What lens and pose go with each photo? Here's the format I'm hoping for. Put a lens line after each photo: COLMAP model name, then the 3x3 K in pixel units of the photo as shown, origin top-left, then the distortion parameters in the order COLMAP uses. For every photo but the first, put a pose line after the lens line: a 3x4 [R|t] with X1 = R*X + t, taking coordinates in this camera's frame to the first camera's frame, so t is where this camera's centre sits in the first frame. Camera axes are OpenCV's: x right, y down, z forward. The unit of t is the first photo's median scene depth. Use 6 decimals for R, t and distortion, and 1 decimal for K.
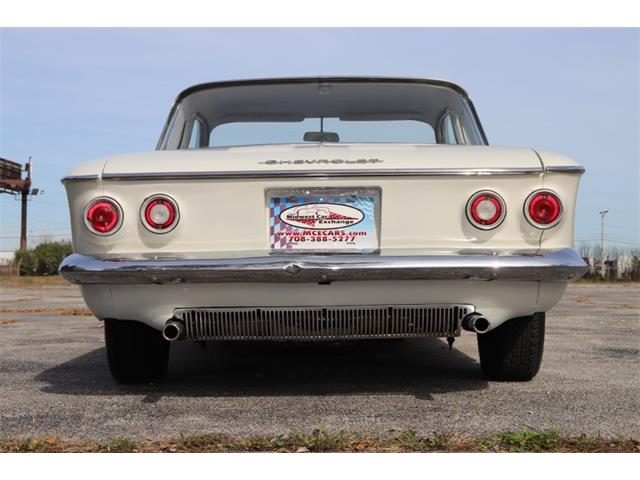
lens RADIAL K [[1012.5, 0, 319.4], [0, 1012.5, 238.6], [0, 0, 1]] dist [0.144152, 0.098637]
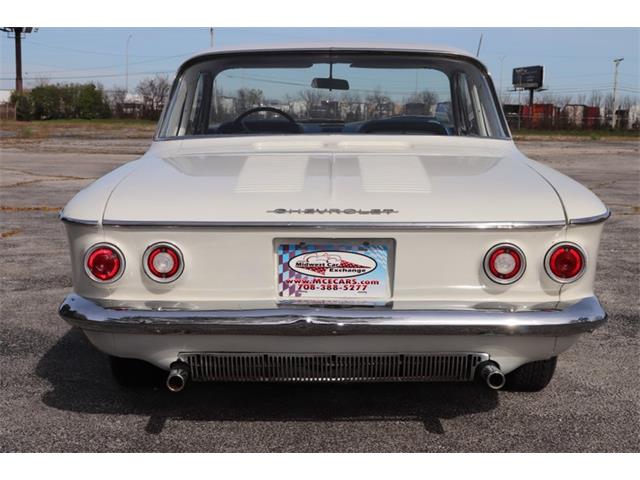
lens RADIAL K [[1030.6, 0, 321.1], [0, 1030.6, 243.1], [0, 0, 1]] dist [0.148789, 0.020115]
pose [[0.999907, 0.013616, -0.001098, -0.007603], [-0.013344, 0.990830, 0.134453, -0.172556], [0.002918, -0.134425, 0.990919, 0.037837]]
